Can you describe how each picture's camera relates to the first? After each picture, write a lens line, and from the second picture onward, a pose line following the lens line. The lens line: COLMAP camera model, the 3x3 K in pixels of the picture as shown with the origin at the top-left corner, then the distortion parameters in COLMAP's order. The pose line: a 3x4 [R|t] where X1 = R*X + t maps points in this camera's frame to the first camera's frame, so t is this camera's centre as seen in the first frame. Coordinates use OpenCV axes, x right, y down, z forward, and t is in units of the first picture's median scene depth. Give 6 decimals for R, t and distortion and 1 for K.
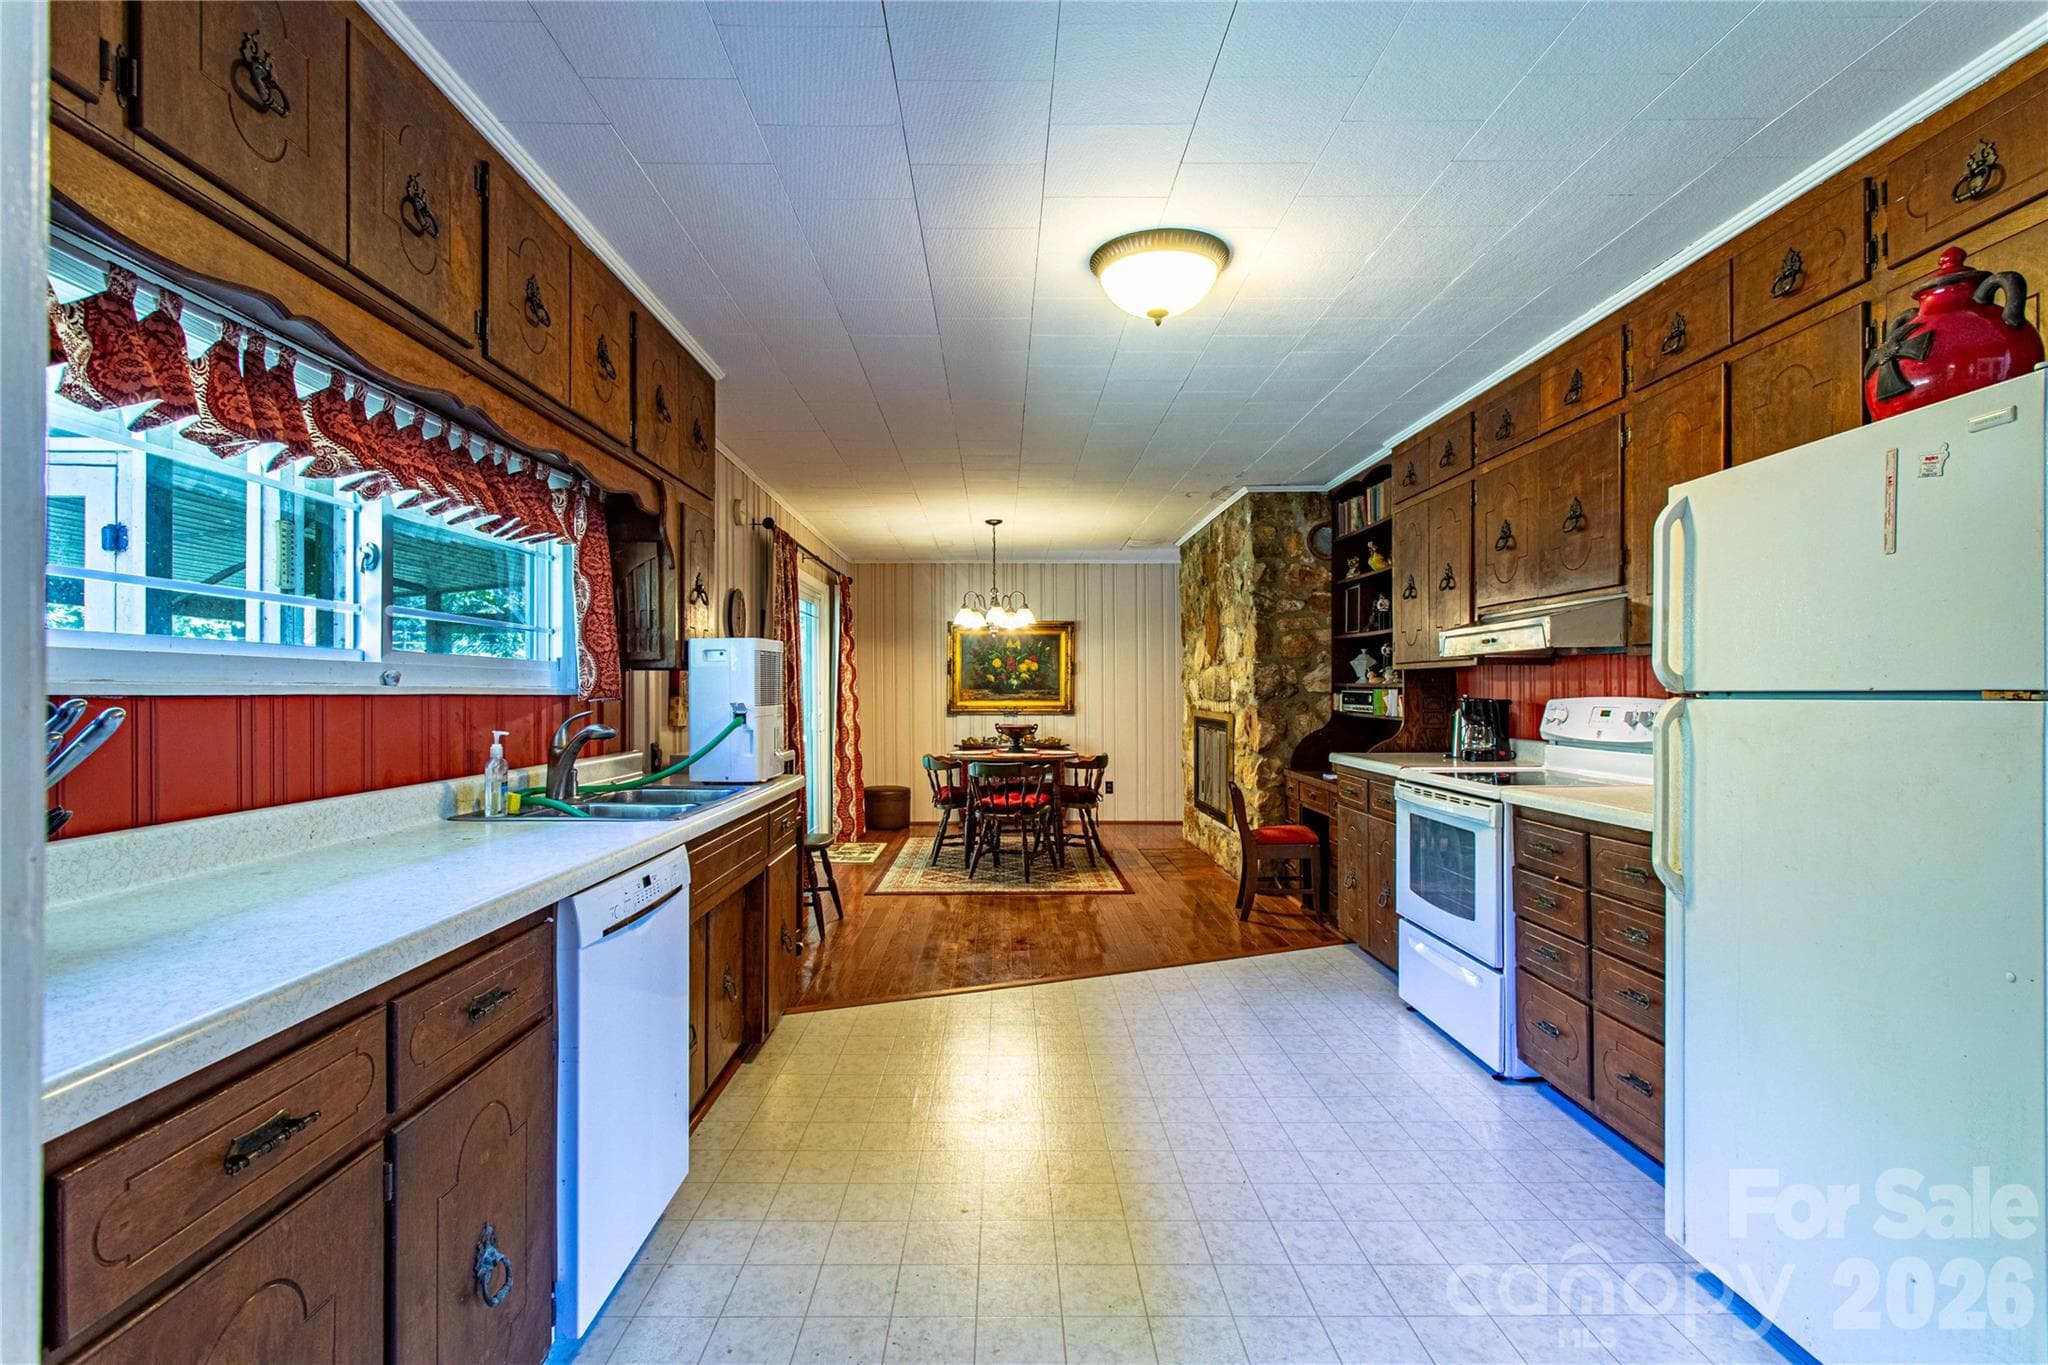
lens RADIAL K [[988.6, 0, 1007.7], [0, 988.6, 685.4], [0, 0, 1]] dist [0.011170, 0.004100]
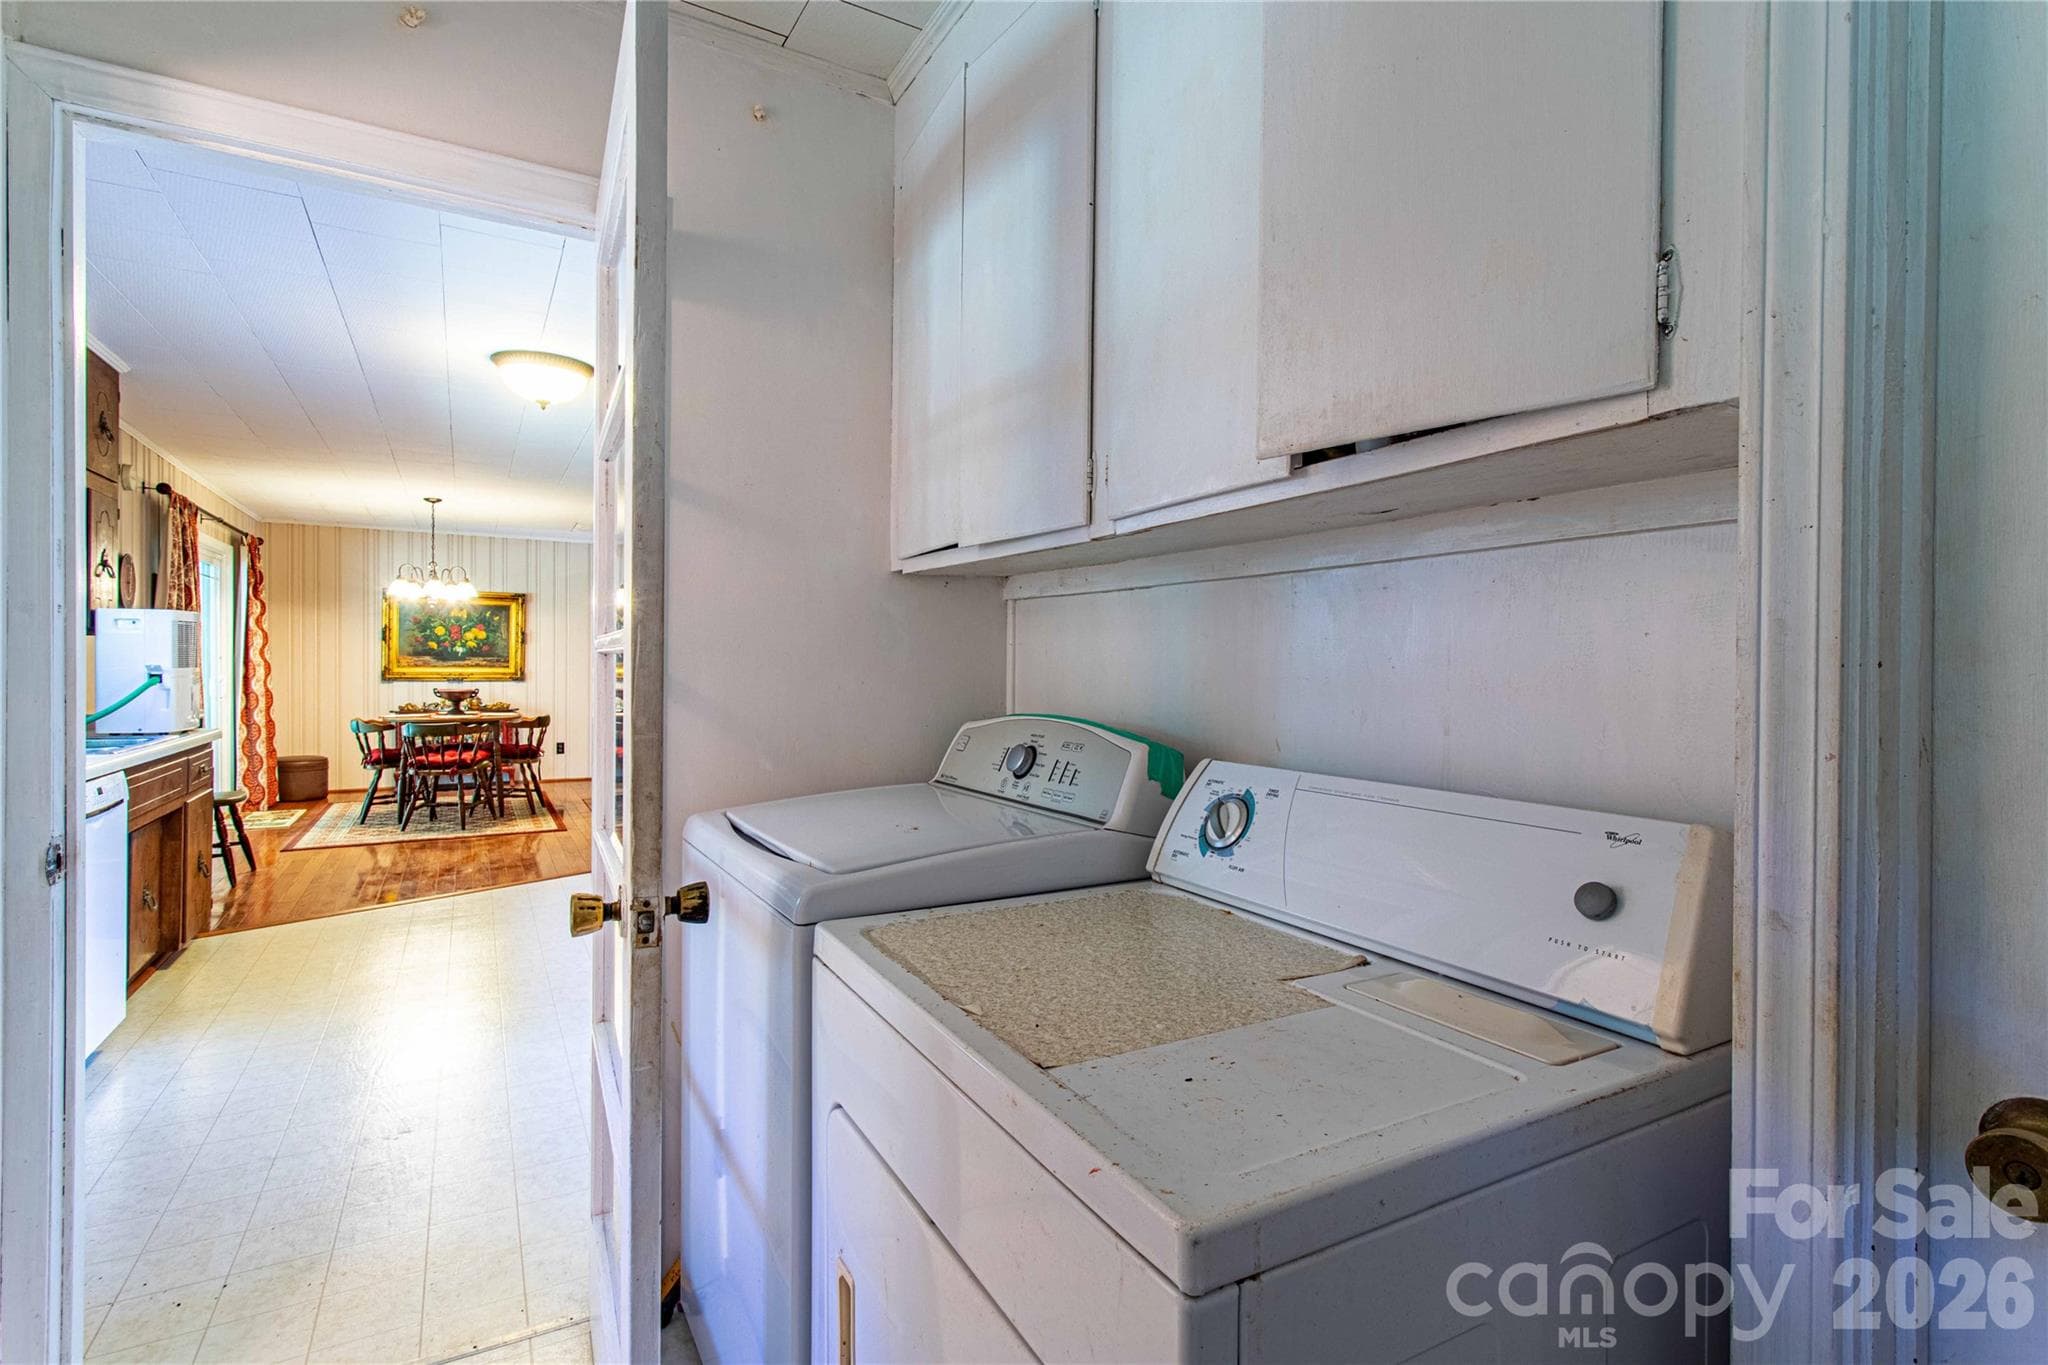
lens RADIAL K [[988.6, 0, 1025.4], [0, 988.6, 668.5], [0, 0, 1]] dist [0.011170, 0.004100]
pose [[0.874219, 0.007543, 0.485474, 0.026667], [-0.013634, 0.999866, 0.009016, -0.001293], [-0.485341, -0.014501, 0.874205, -0.260425]]
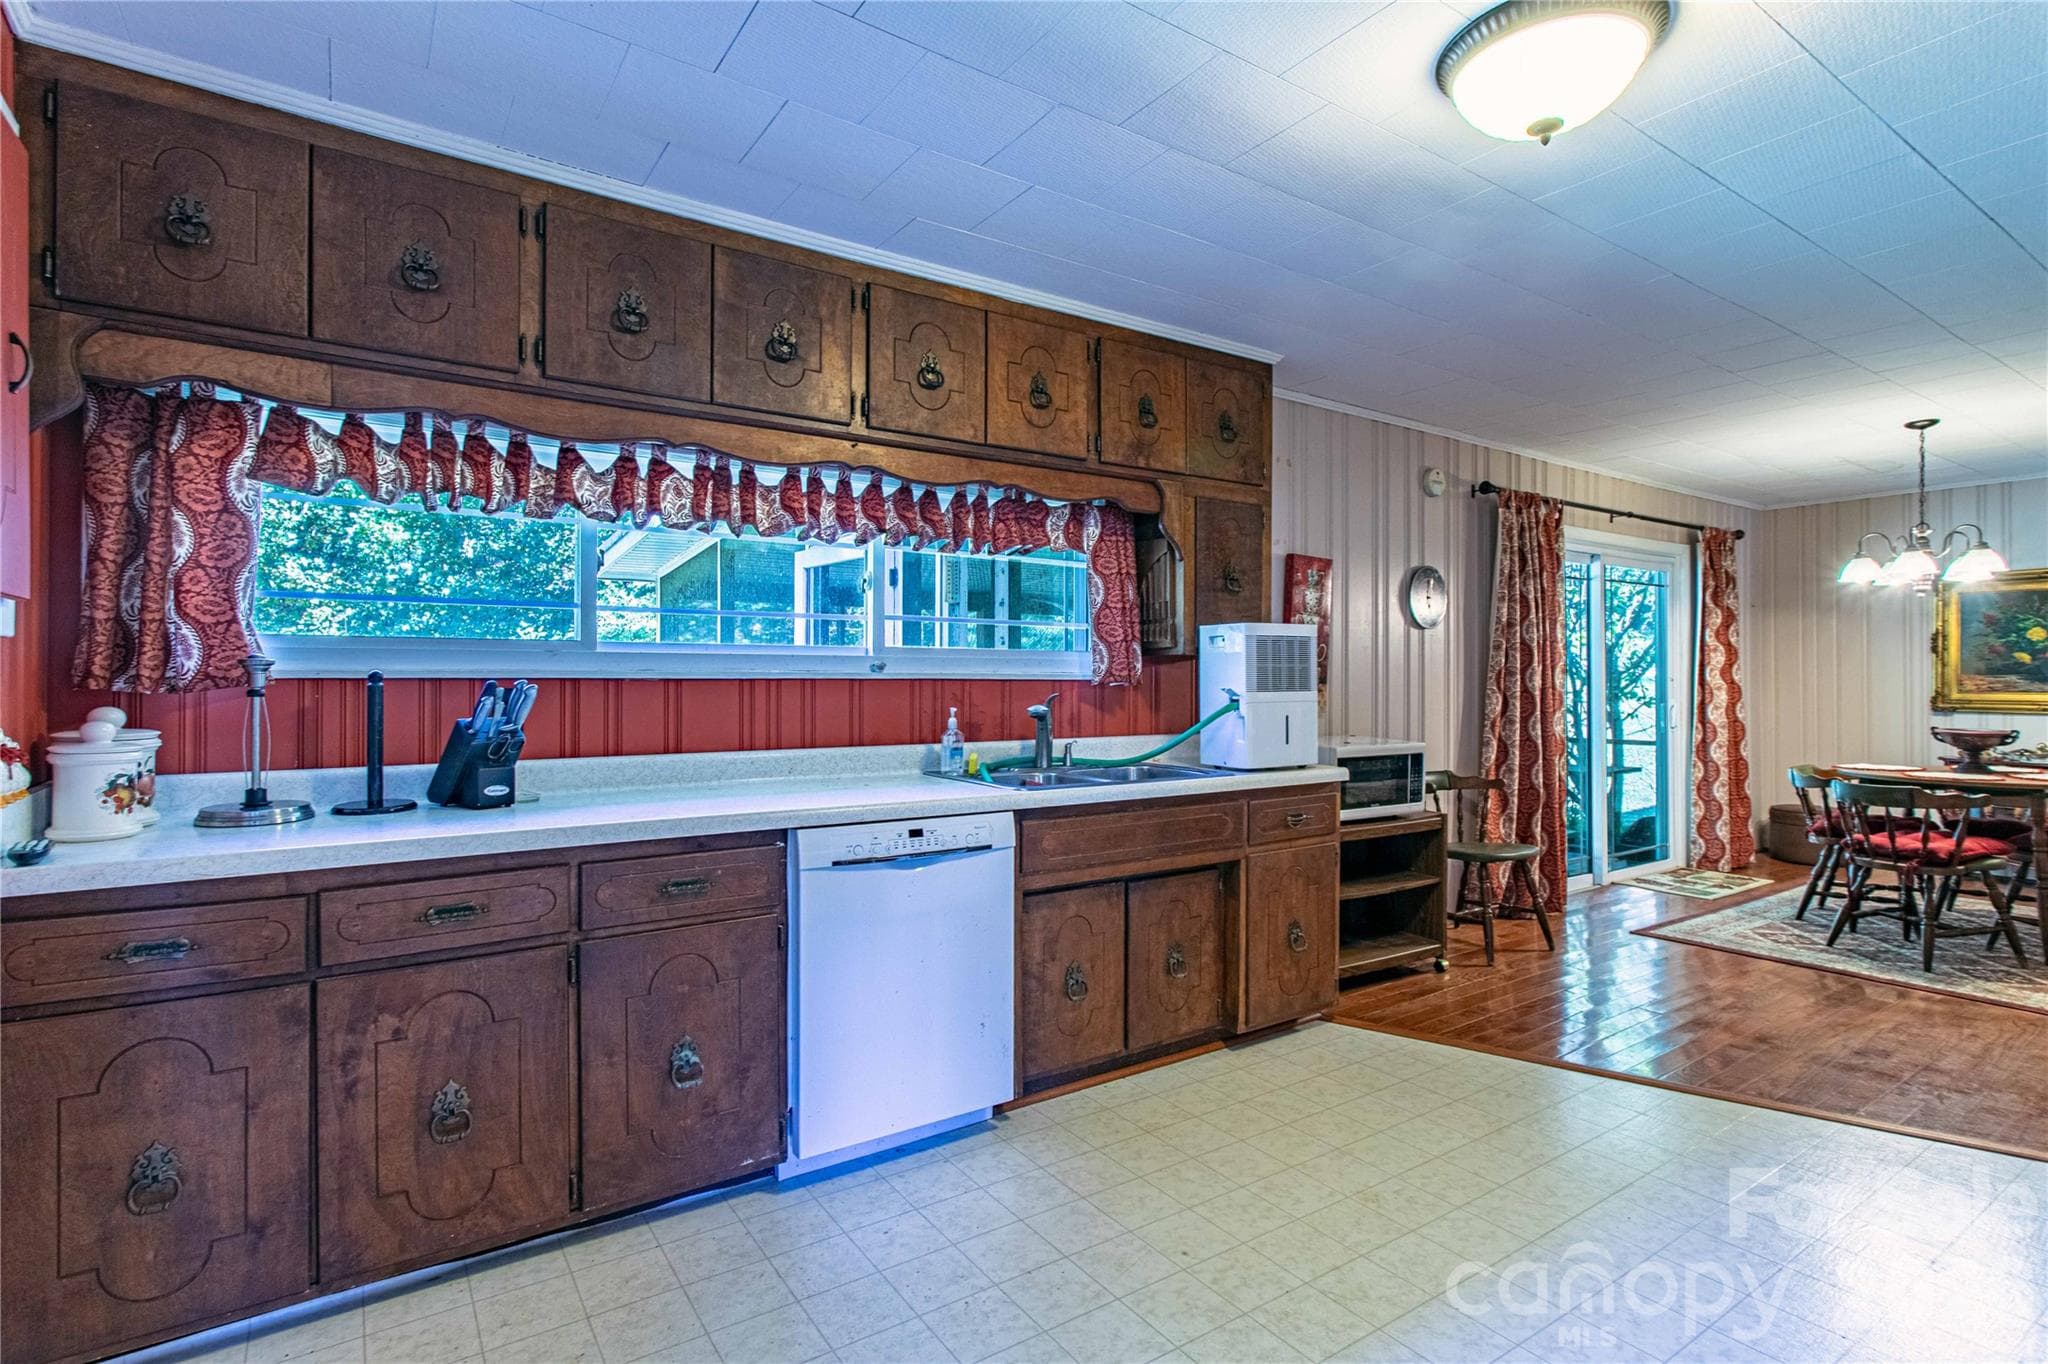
lens RADIAL K [[988.6, 0, 1025.2], [0, 988.6, 677.5], [0, 0, 1]] dist [0.011170, 0.004100]
pose [[0.555522, 0.002442, -0.831498, 0.218625], [0.003089, 0.999983, 0.005001, 0.000387], [0.831496, -0.005347, 0.555505, 0.132827]]
